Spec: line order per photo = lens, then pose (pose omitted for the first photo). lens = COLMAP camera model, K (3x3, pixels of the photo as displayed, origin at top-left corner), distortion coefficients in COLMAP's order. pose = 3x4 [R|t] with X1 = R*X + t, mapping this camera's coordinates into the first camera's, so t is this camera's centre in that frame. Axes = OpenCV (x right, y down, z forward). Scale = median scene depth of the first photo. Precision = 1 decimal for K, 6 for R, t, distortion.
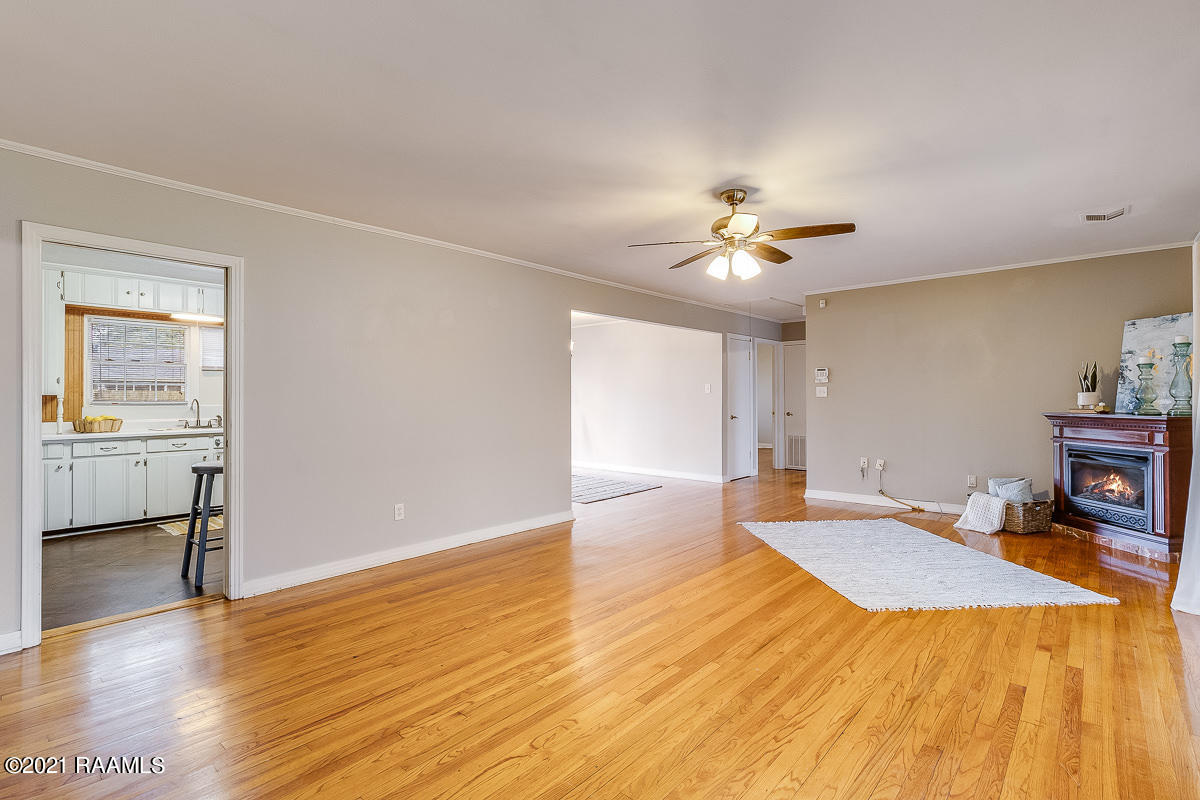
lens RADIAL K [[557.0, 0, 604.3], [0, 557.0, 397.4], [0, 0, 1]] dist [-0.000299, -0.000124]
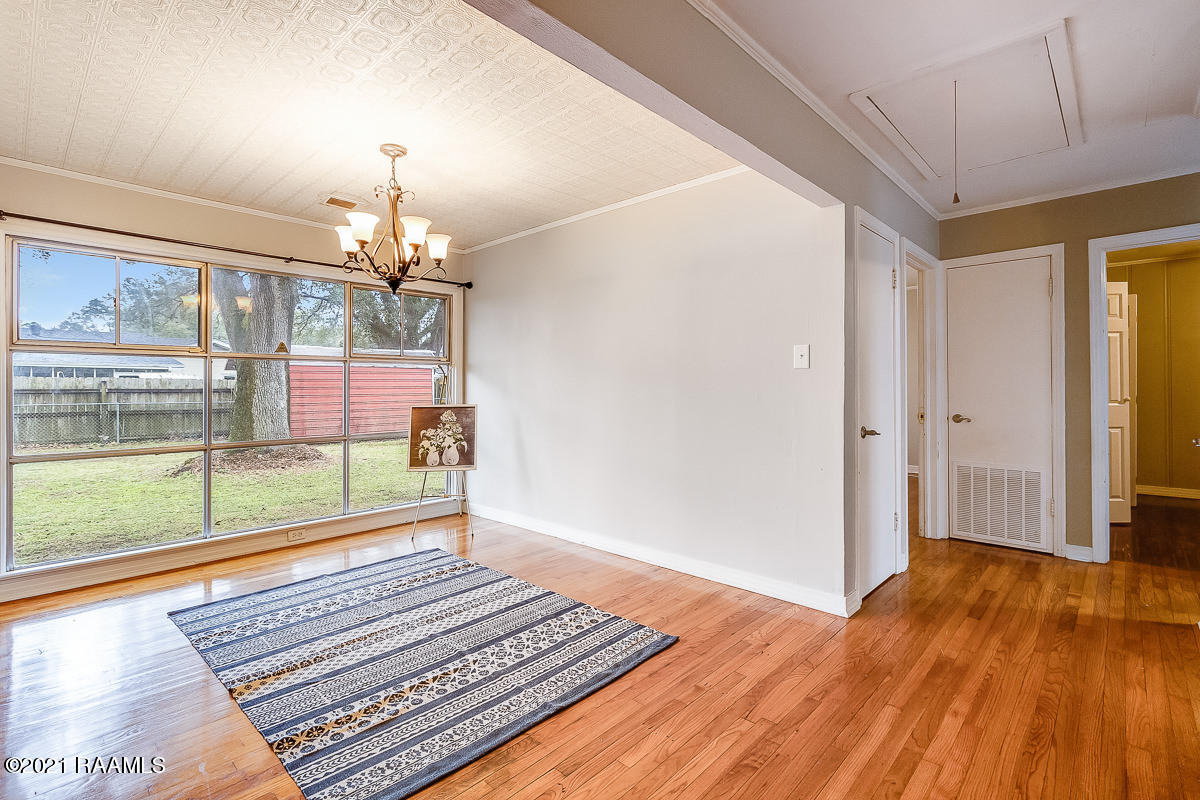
lens RADIAL K [[554.0, 0, 602.1], [0, 554.0, 387.5], [0, 0, 1]] dist [0.001822, 0.000027]
pose [[0.999504, -0.000465, -0.031479, 0.102942], [0.000432, 0.999999, -0.001049, 0.008943], [0.031480, 0.001035, 0.999504, 1.007787]]
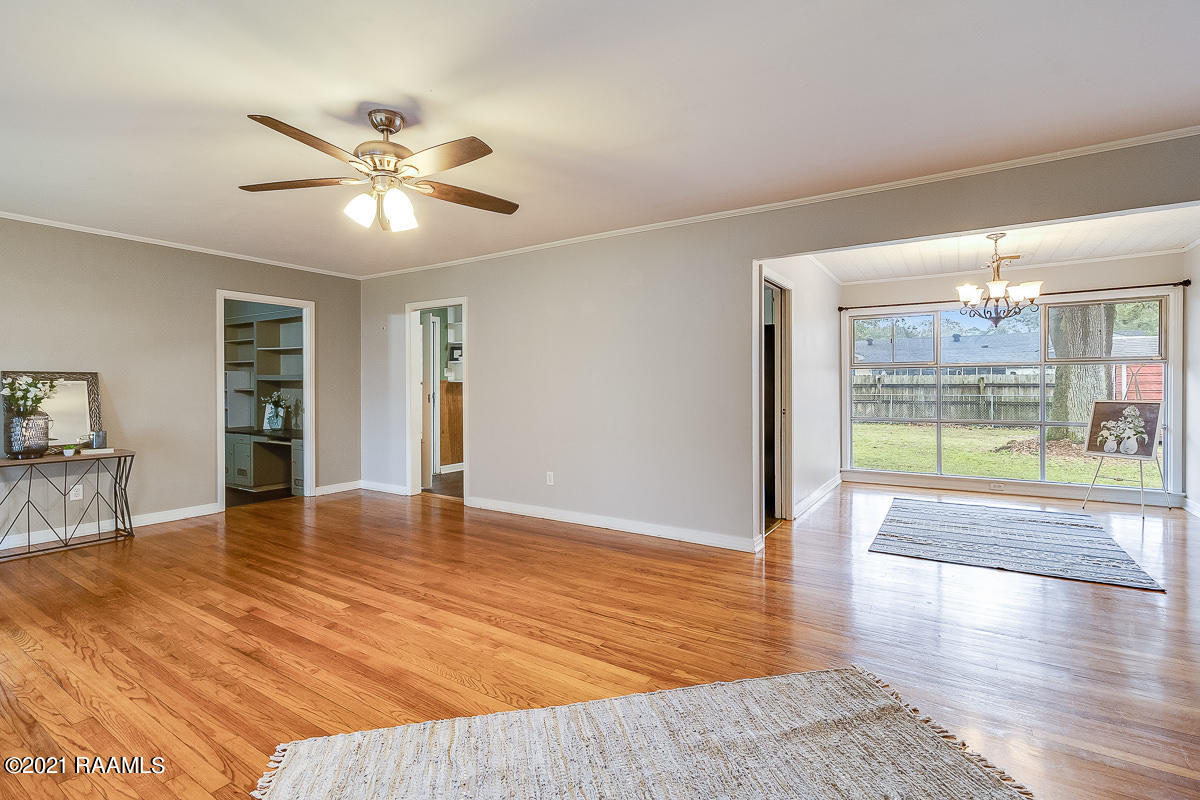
lens RADIAL K [[554.0, 0, 602.1], [0, 554.0, 387.5], [0, 0, 1]] dist [0.001822, 0.000027]
pose [[0.148044, 0.007966, -0.988949, 0.695880], [0.002374, 0.999962, 0.008410, 0.000930], [0.988978, -0.003593, 0.148019, 0.791210]]
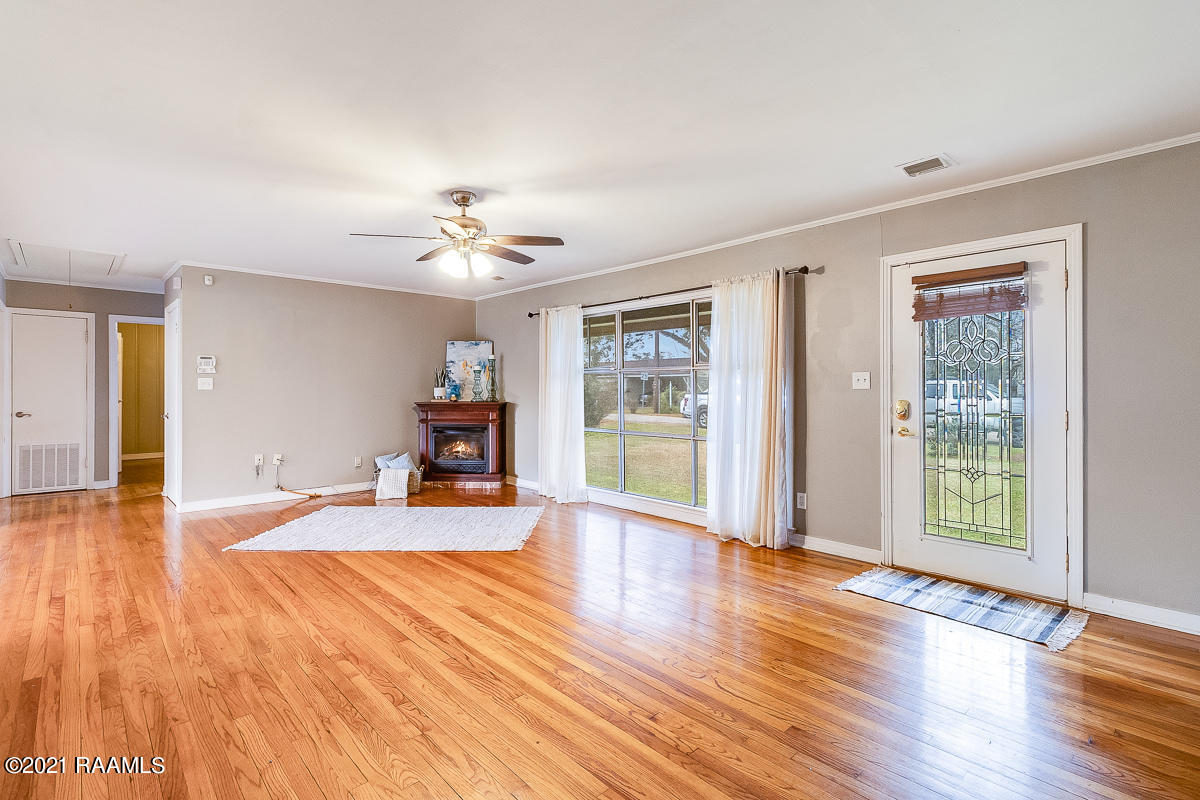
lens RADIAL K [[554.0, 0, 602.1], [0, 554.0, 387.5], [0, 0, 1]] dist [0.001822, 0.000027]
pose [[0.087974, 0.008921, 0.996083, -0.528188], [-0.001369, 0.999960, -0.008835, 0.003001], [-0.996122, -0.000586, 0.087982, 0.432904]]
